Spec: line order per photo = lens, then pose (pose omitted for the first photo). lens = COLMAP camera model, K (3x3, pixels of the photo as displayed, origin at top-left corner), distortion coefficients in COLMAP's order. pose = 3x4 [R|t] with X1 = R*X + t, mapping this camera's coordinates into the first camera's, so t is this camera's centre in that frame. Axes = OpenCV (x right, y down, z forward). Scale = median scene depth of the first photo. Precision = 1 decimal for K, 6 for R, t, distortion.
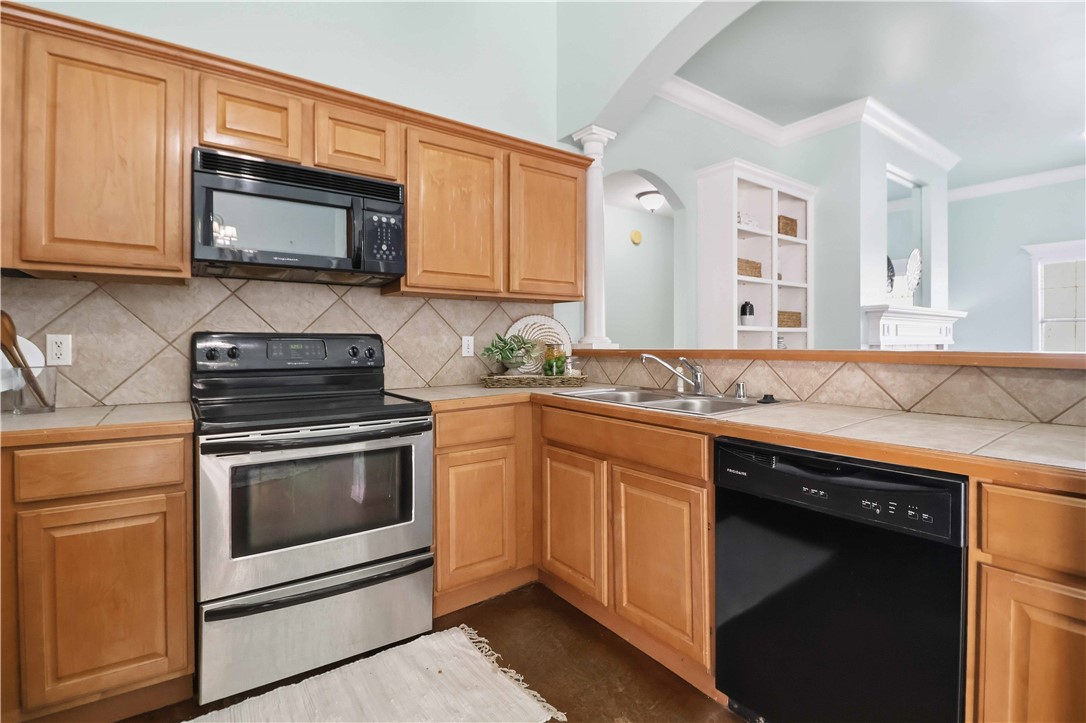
lens RADIAL K [[517.4, 0, 565.9], [0, 517.4, 342.5], [0, 0, 1]] dist [-0.008180, -0.008158]
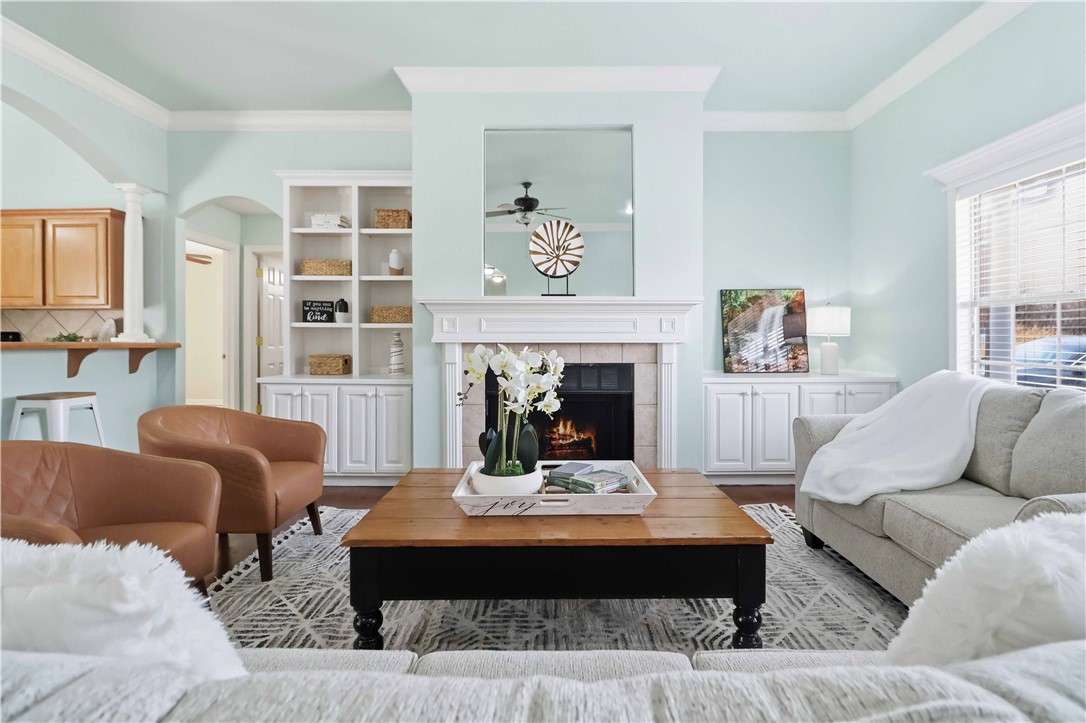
lens RADIAL K [[517.4, 0, 556.4], [0, 517.4, 340.5], [0, 0, 1]] dist [-0.008180, -0.008158]
pose [[0.798541, 0.008563, -0.601879, 2.731442], [-0.005230, 0.999960, 0.007288, -0.011388], [0.601918, -0.002672, 0.798554, 0.886195]]
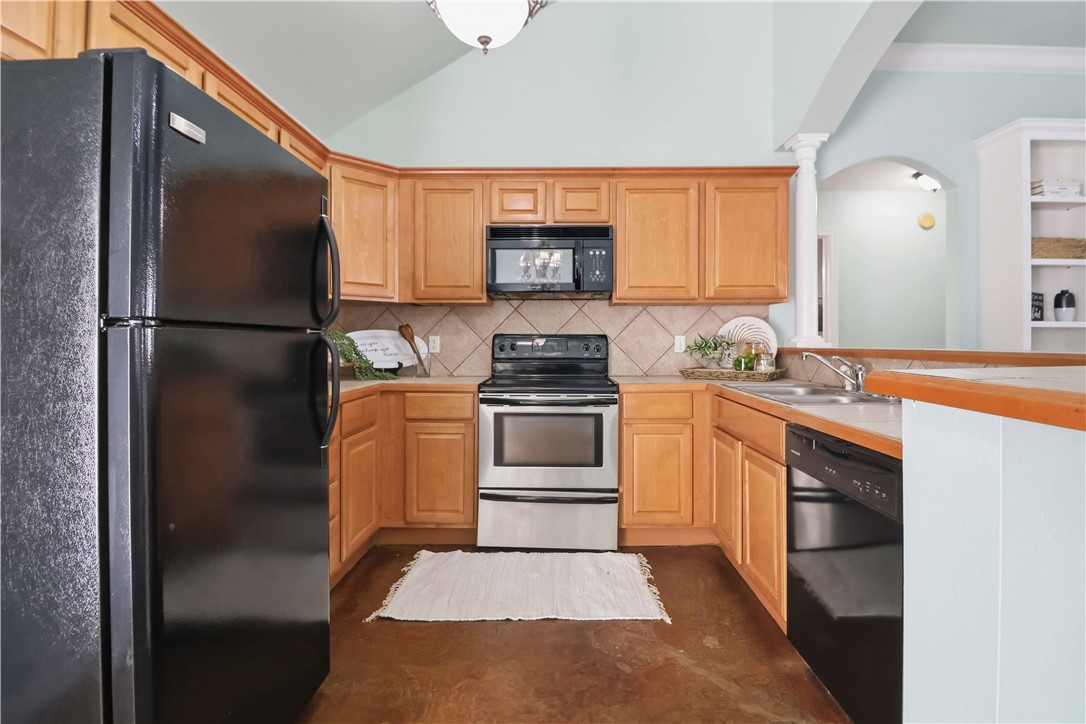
lens RADIAL K [[517.4, 0, 548.3], [0, 517.4, 339.3], [0, 0, 1]] dist [-0.008180, -0.008158]
pose [[0.784420, 0.001689, -0.620228, 0.443178], [-0.003107, 0.999994, -0.001206, -0.002357], [0.620223, 0.002873, 0.784421, -0.192578]]
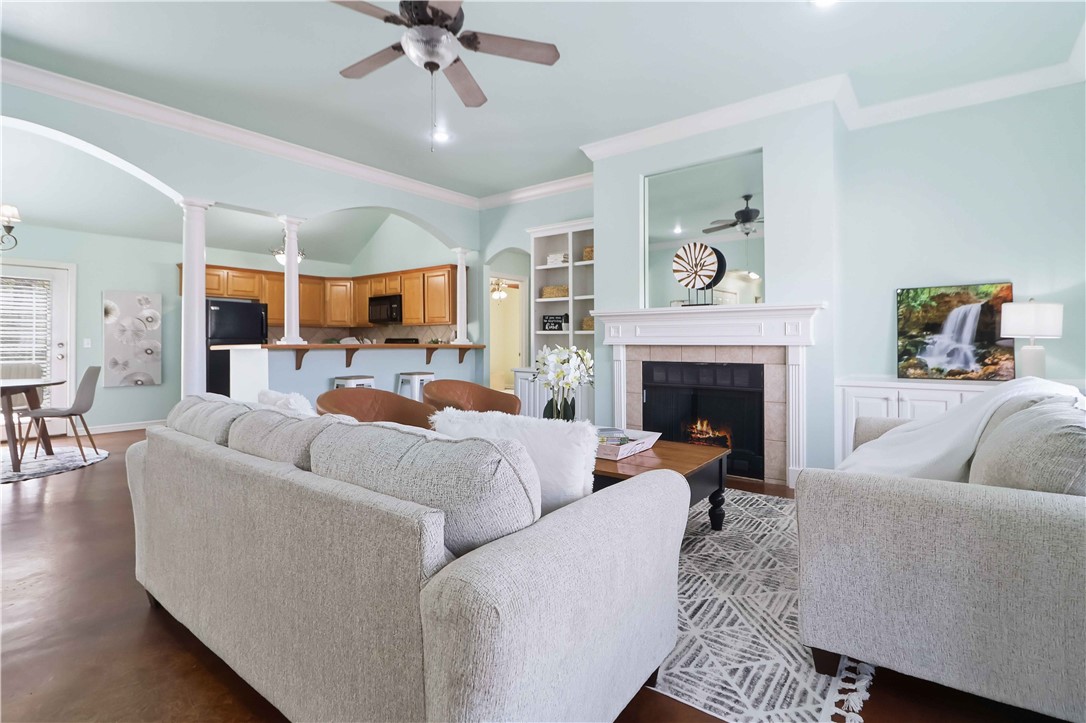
lens RADIAL K [[517.4, 0, 556.8], [0, 517.4, 340.1], [0, 0, 1]] dist [-0.008180, -0.008158]
pose [[0.268162, 0.002126, -0.963372, 3.594187], [-0.001273, 0.999997, 0.001852, -0.014150], [0.963373, 0.000730, 0.268164, 1.208092]]
